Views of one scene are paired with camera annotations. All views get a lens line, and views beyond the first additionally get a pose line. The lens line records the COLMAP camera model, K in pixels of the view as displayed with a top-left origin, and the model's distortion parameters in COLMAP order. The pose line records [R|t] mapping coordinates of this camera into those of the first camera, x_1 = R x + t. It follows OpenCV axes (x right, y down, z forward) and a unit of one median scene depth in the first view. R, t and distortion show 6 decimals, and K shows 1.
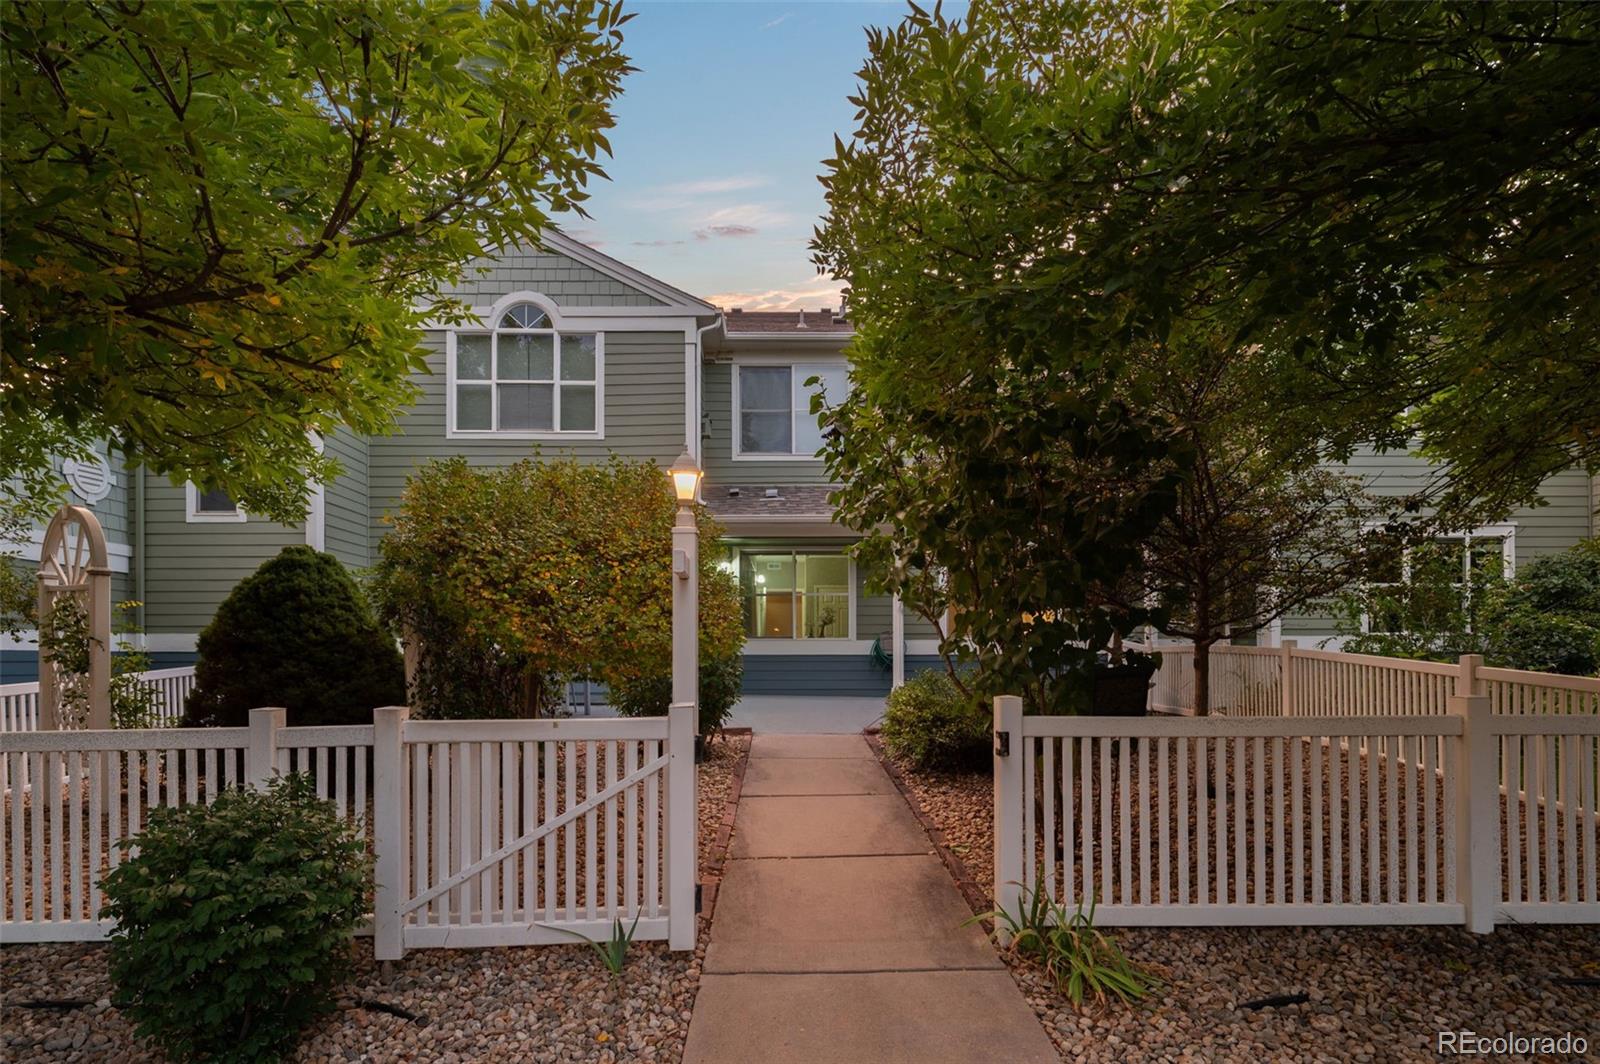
lens RADIAL K [[731.8, 0, 803.0], [0, 731.8, 529.5], [0, 0, 1]] dist [0.002018, 0.000206]
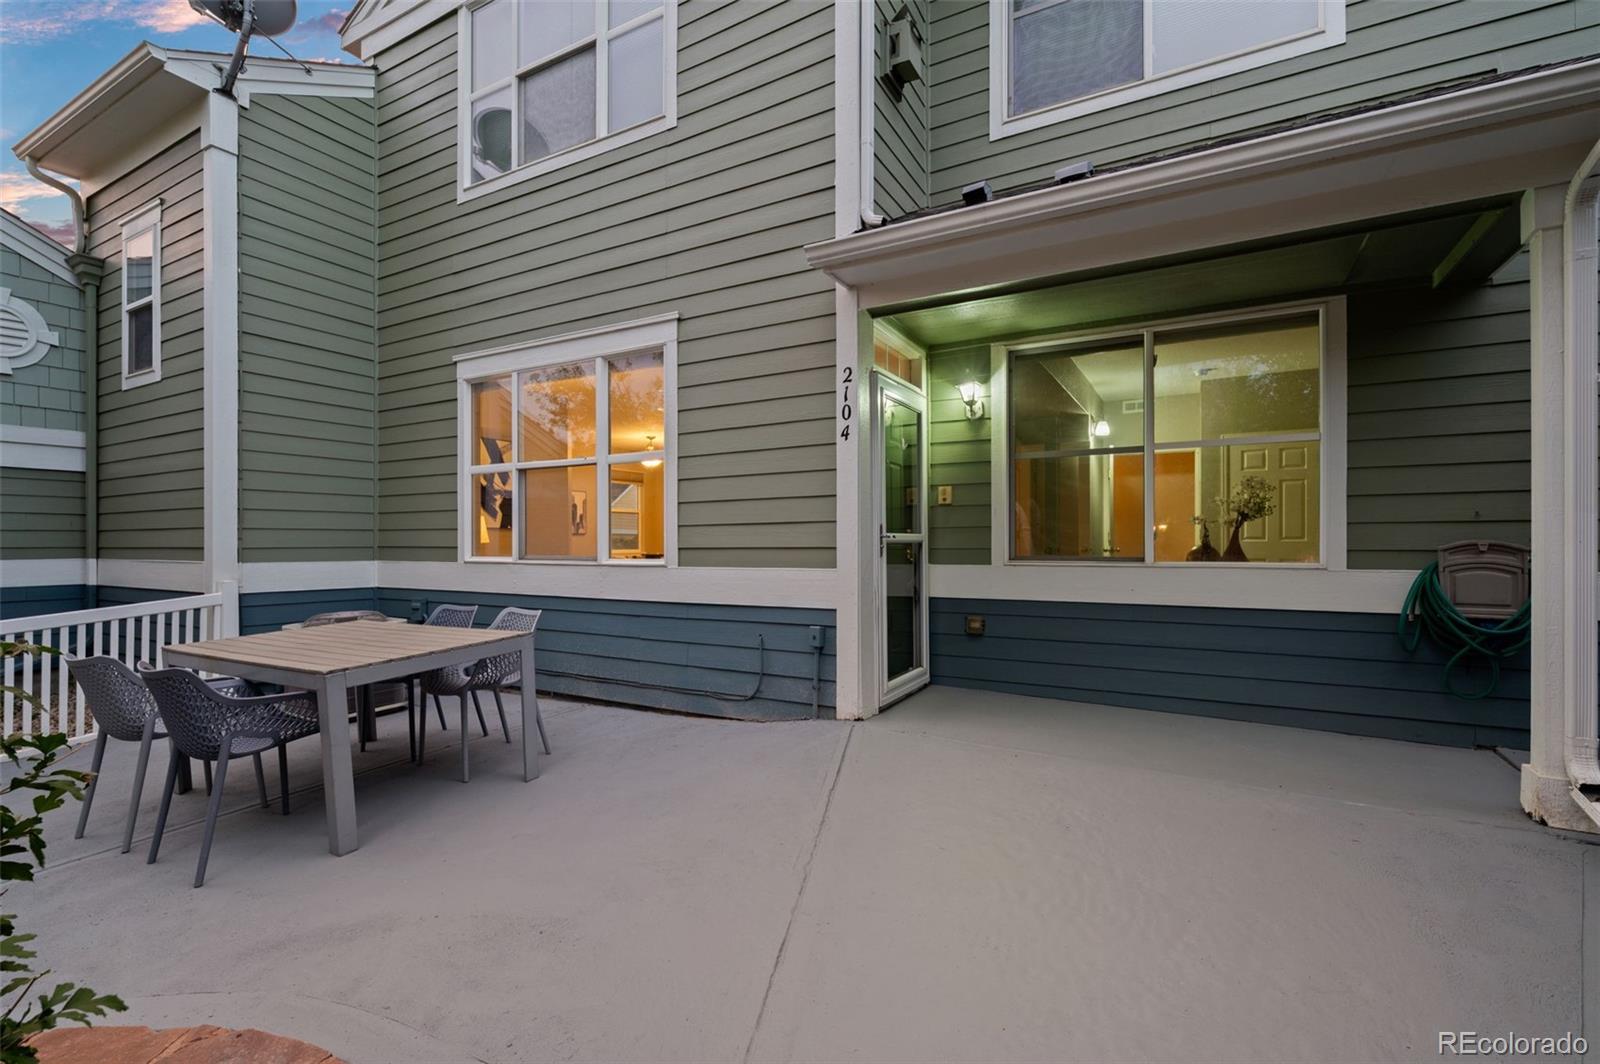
lens RADIAL K [[717.5, 0, 806.4], [0, 717.5, 543.7], [0, 0, 1]] dist [0.017886, 0.000058]
pose [[0.868123, 0.005123, -0.496323, 0.019931], [0.090374, 0.981600, 0.168207, 0.057106], [0.488053, -0.190879, 0.851686, 0.568827]]
